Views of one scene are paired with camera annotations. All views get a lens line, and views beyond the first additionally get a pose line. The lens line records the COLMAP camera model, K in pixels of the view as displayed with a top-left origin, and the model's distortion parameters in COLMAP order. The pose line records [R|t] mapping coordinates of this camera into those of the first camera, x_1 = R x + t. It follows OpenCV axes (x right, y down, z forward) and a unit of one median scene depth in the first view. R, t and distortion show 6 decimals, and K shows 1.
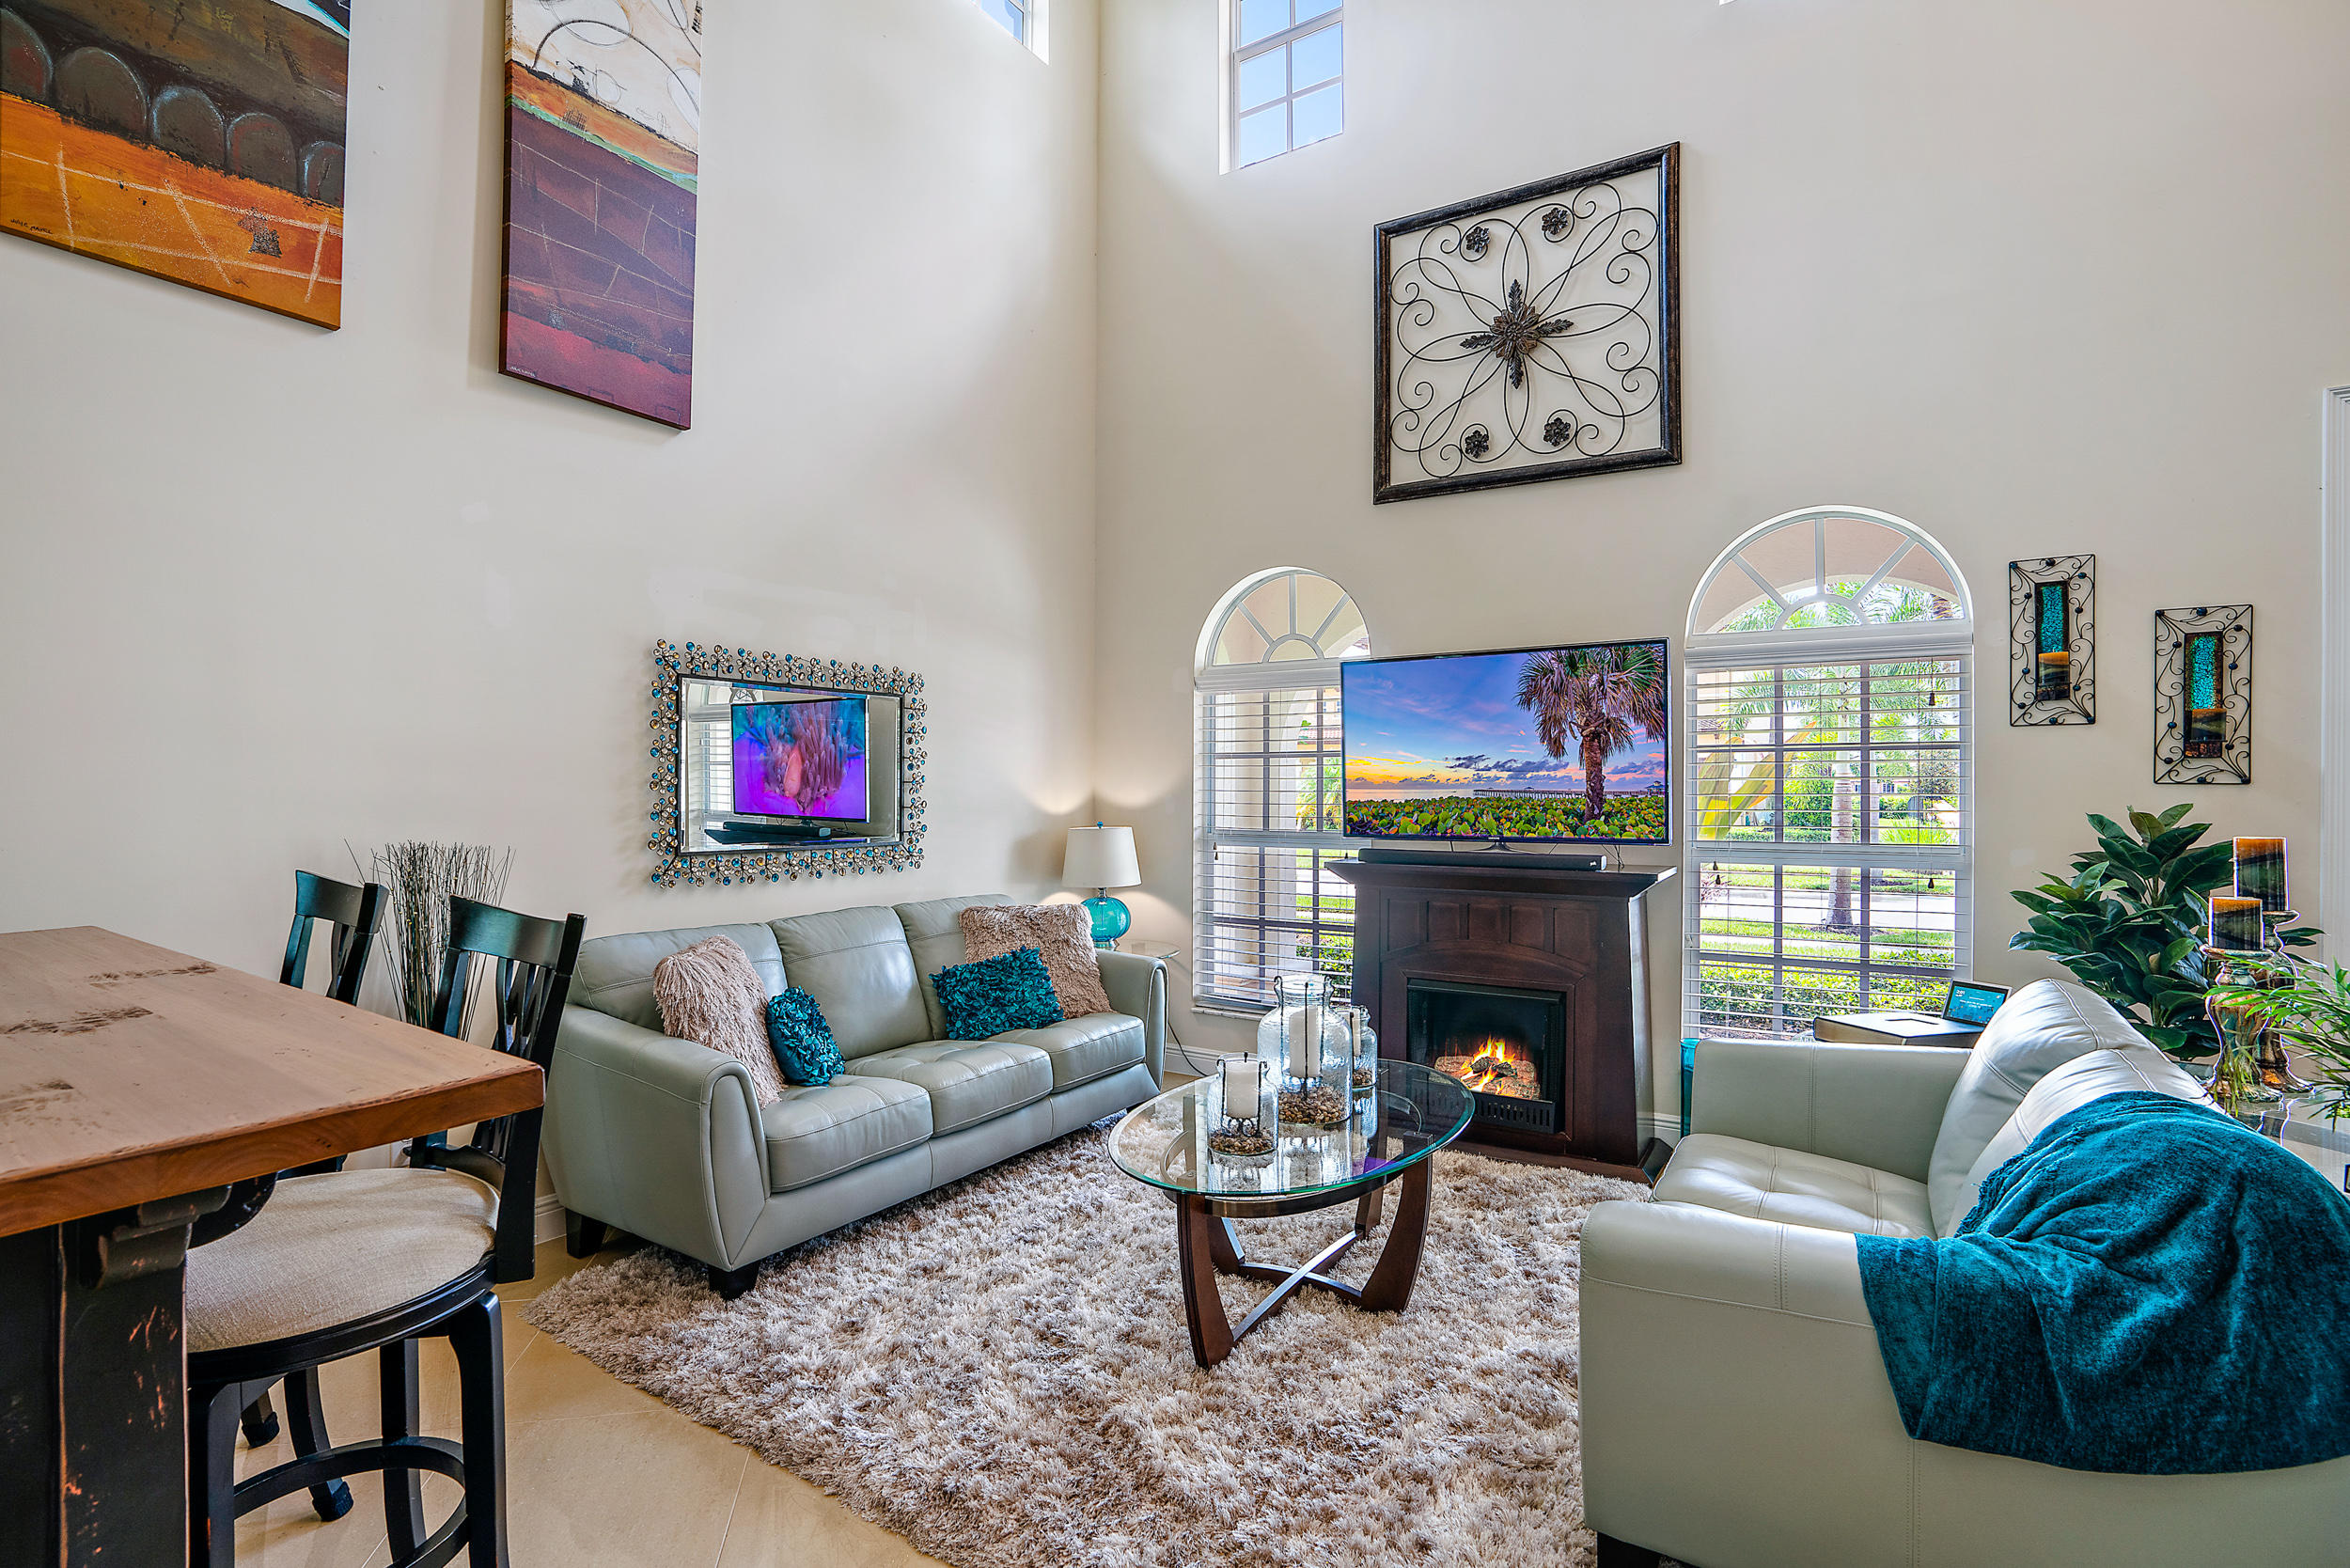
lens RADIAL K [[1160.3, 0, 1175.0], [0, 1160.3, 784.0], [0, 0, 1]] dist [-0.046662, 0.042746]
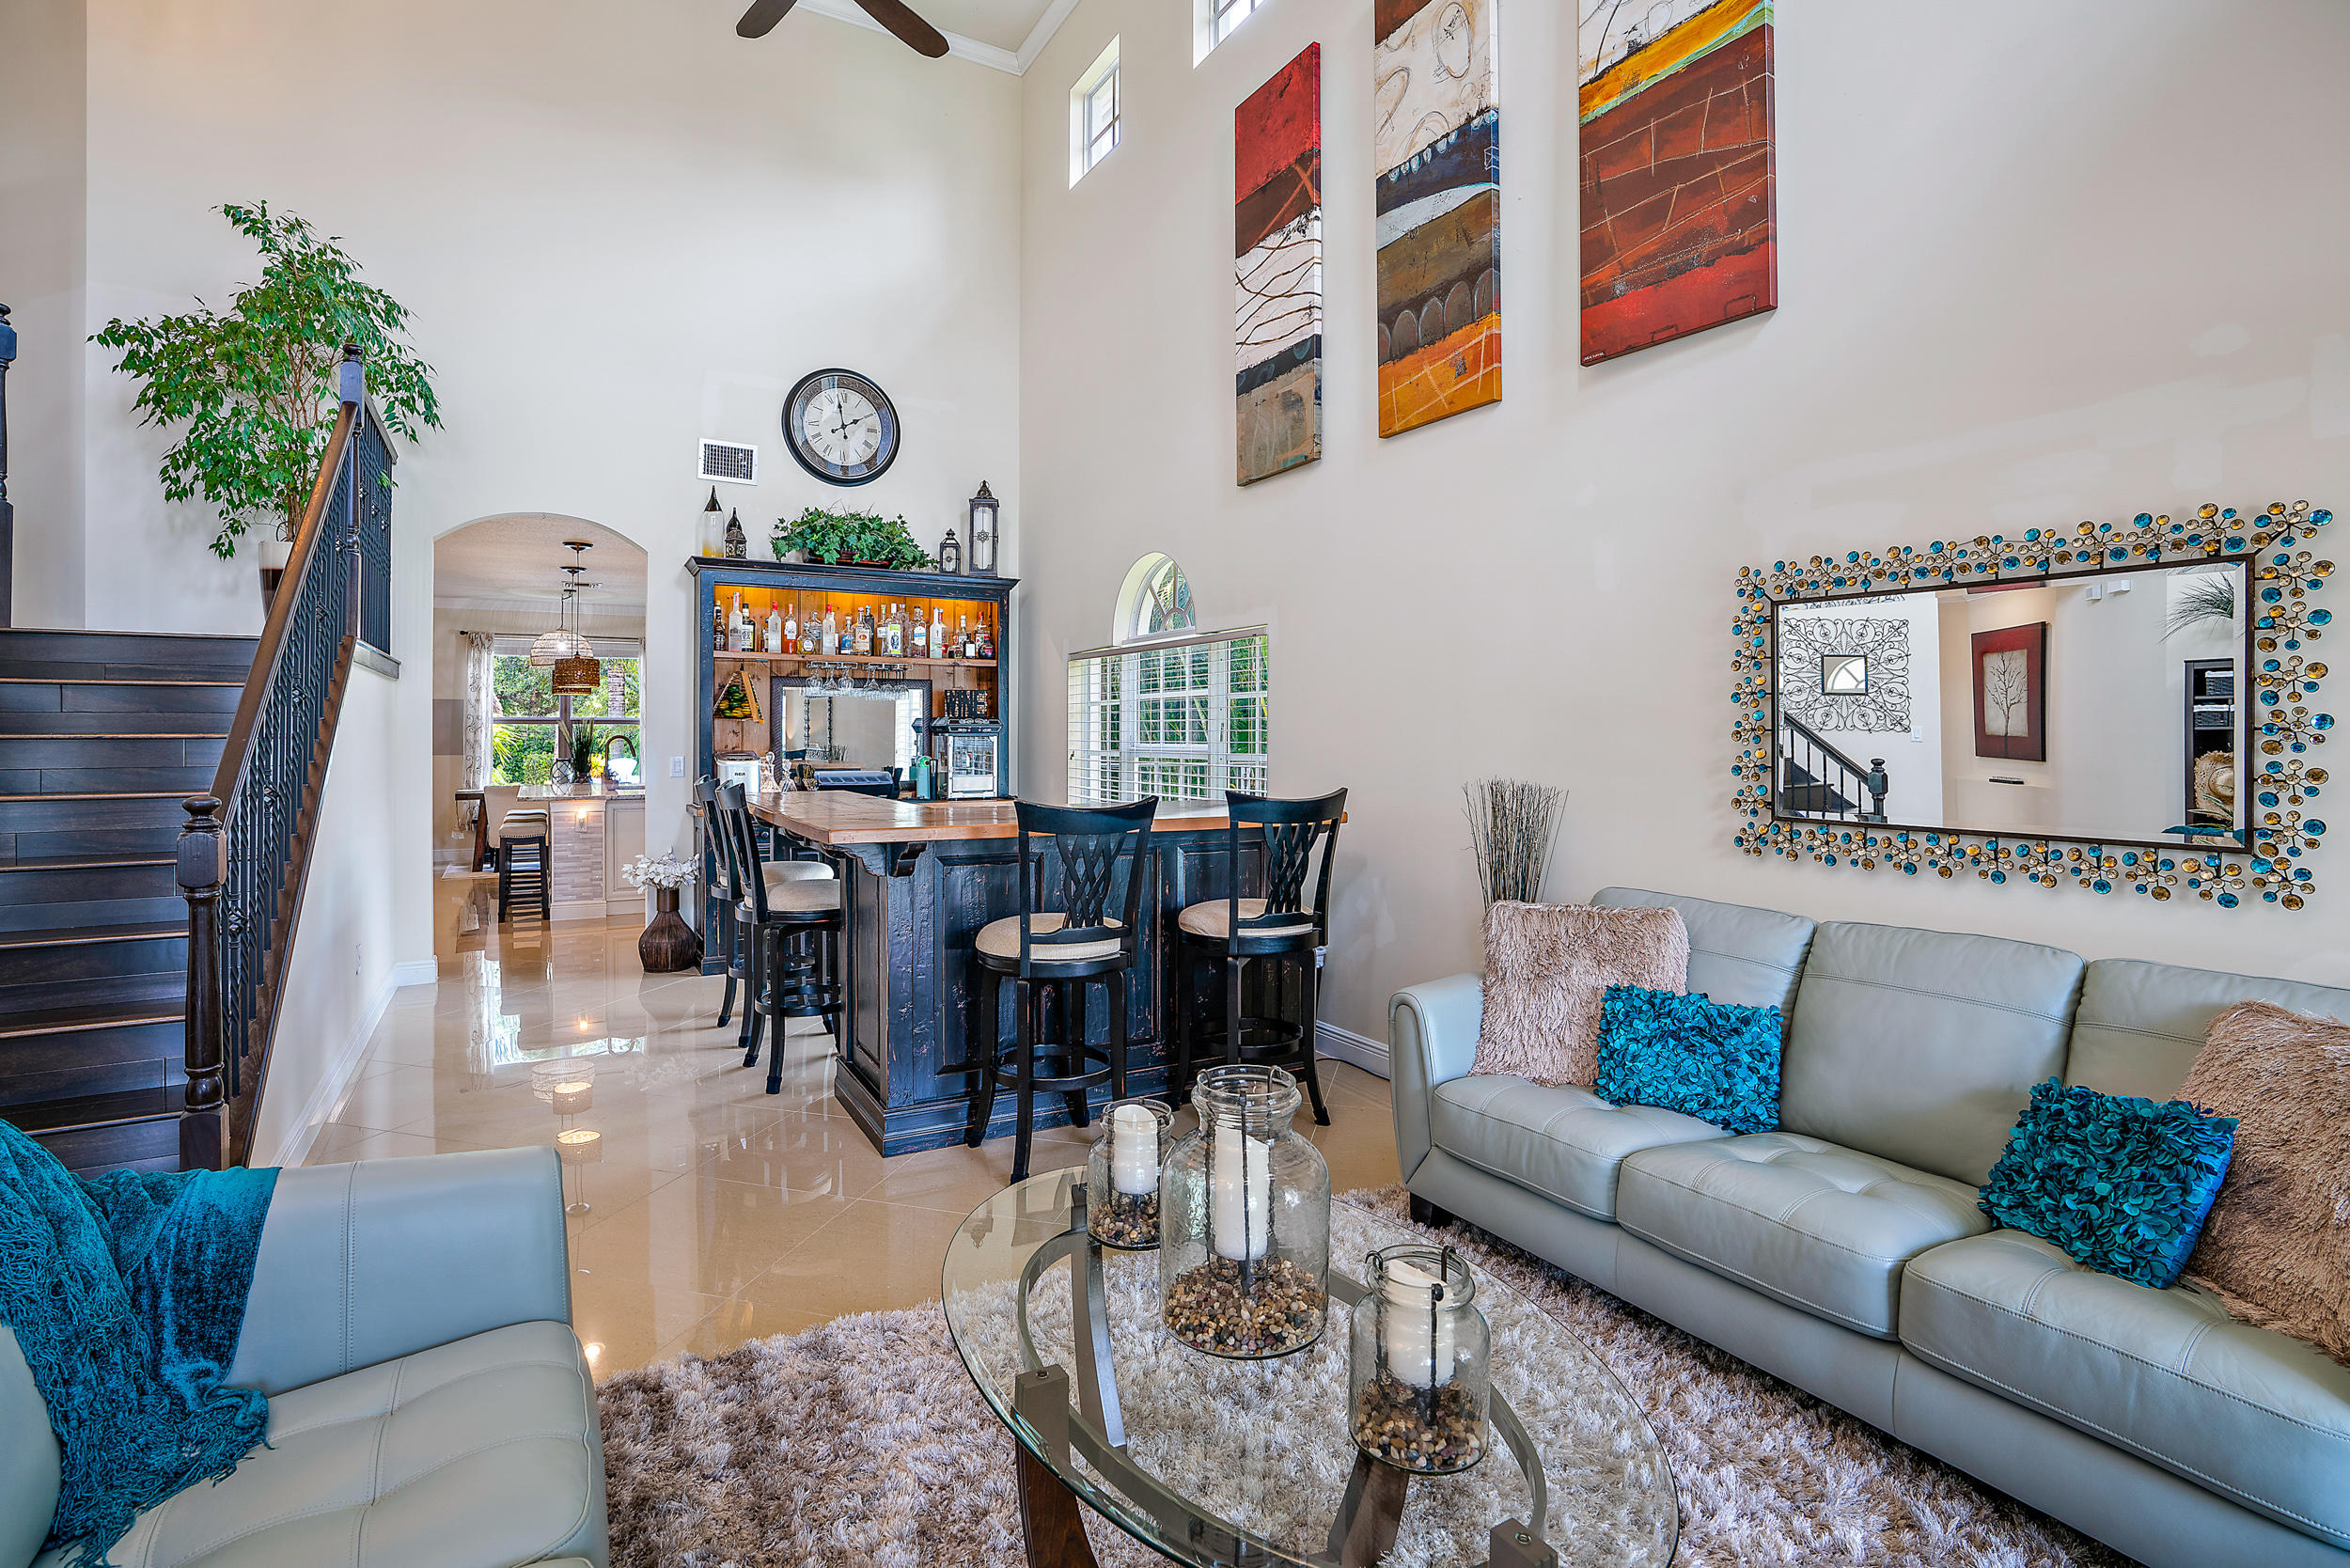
lens RADIAL K [[1089.9, 0, 1167.8], [0, 1089.9, 752.9], [0, 0, 1]] dist [-0.092431, 0.045423]
pose [[-0.445400, 0.015273, -0.895201, 0.444511], [0.002425, 0.999871, 0.015852, 0.000277], [0.895328, 0.004889, -0.445380, 0.927489]]
